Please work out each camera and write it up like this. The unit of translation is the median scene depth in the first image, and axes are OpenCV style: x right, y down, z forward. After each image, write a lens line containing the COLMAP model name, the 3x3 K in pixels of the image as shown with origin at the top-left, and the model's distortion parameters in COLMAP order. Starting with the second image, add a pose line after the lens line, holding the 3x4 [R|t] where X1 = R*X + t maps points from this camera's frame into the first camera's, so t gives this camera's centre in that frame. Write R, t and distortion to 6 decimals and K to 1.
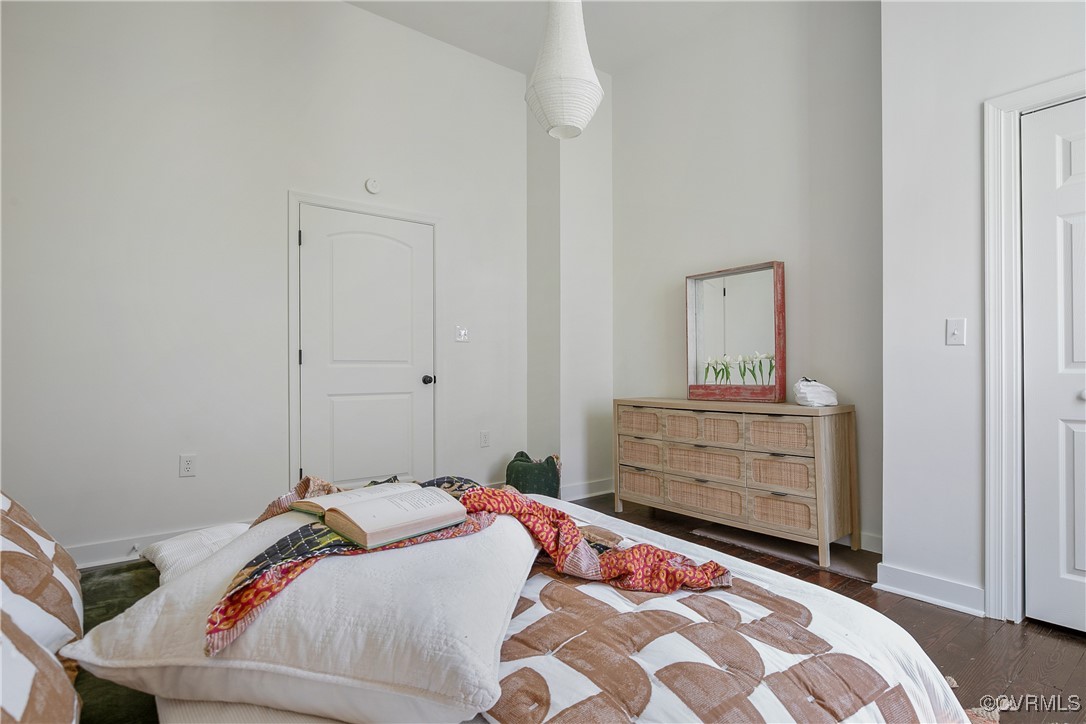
lens RADIAL K [[576.7, 0, 543.0], [0, 576.7, 362.0], [0, 0, 1]] dist [-0.001170, 0.000312]
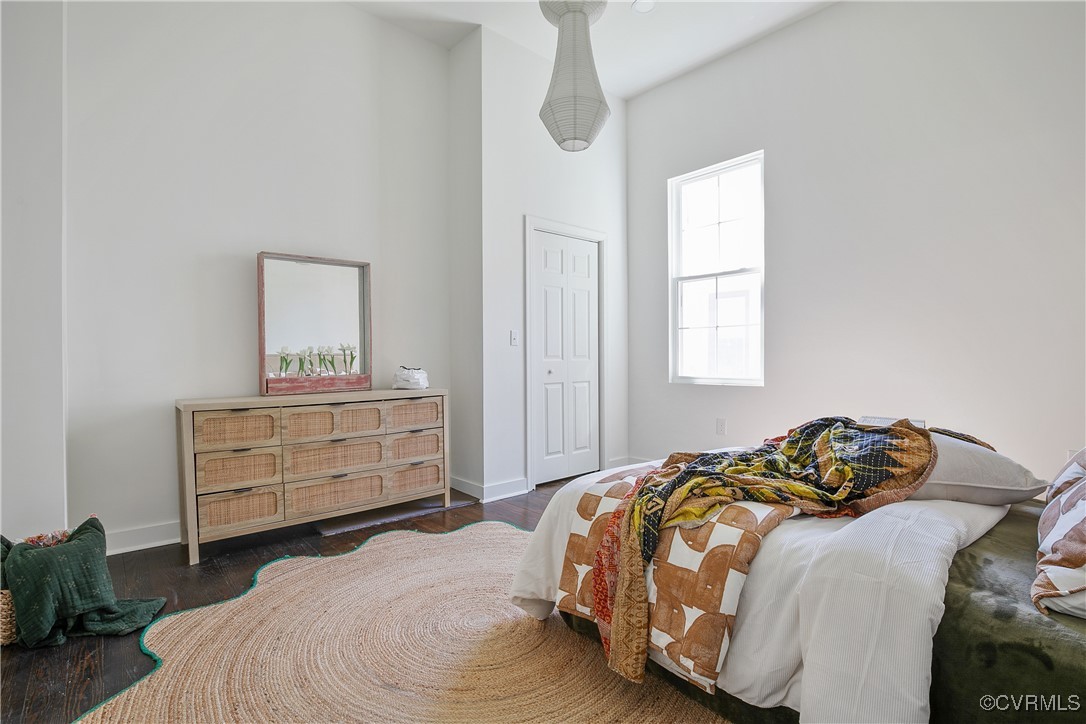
lens RADIAL K [[508.6, 0, 543.0], [0, 508.6, 362.0], [0, 0, 1]] dist [-0.029176, 0.000321]
pose [[-0.074833, -0.003548, 0.997190, -0.617654], [-0.006346, 0.999975, 0.003082, 0.011806], [-0.997176, -0.006098, -0.074854, 0.763402]]
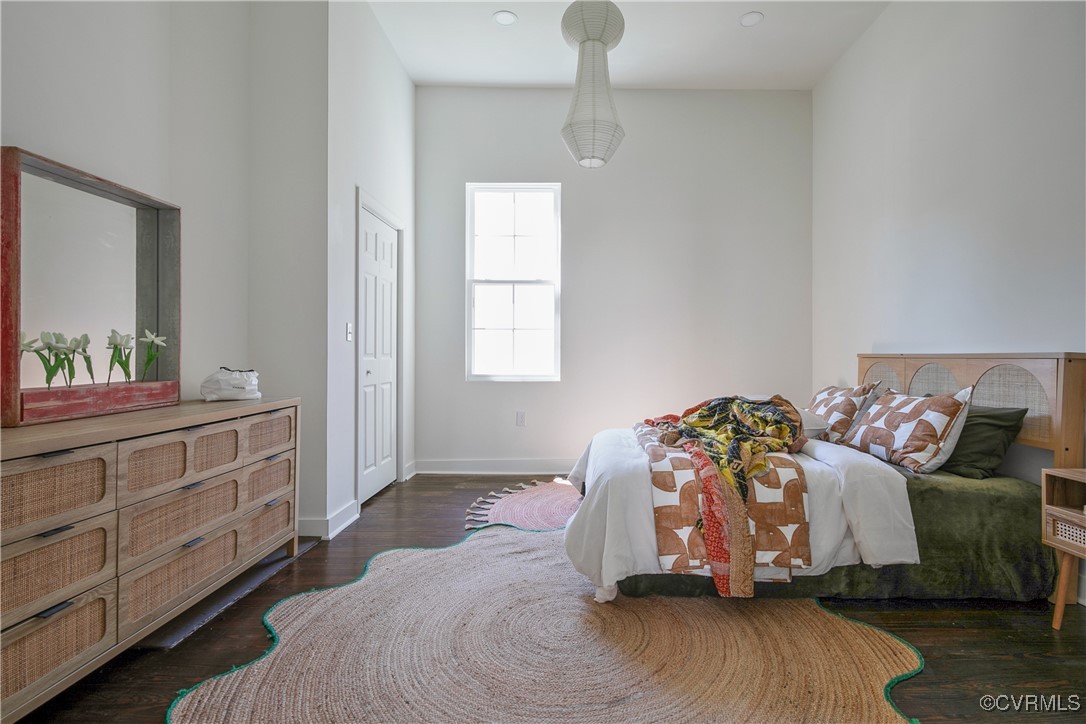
lens RADIAL K [[514.5, 0, 586.1], [0, 514.5, 351.8], [0, 0, 1]] dist [0.000765, 0.000544]
pose [[-0.807036, 0.007419, 0.590456, -0.393985], [-0.005542, 0.999782, -0.020138, 0.015681], [-0.590476, -0.019524, -0.806819, 1.255587]]
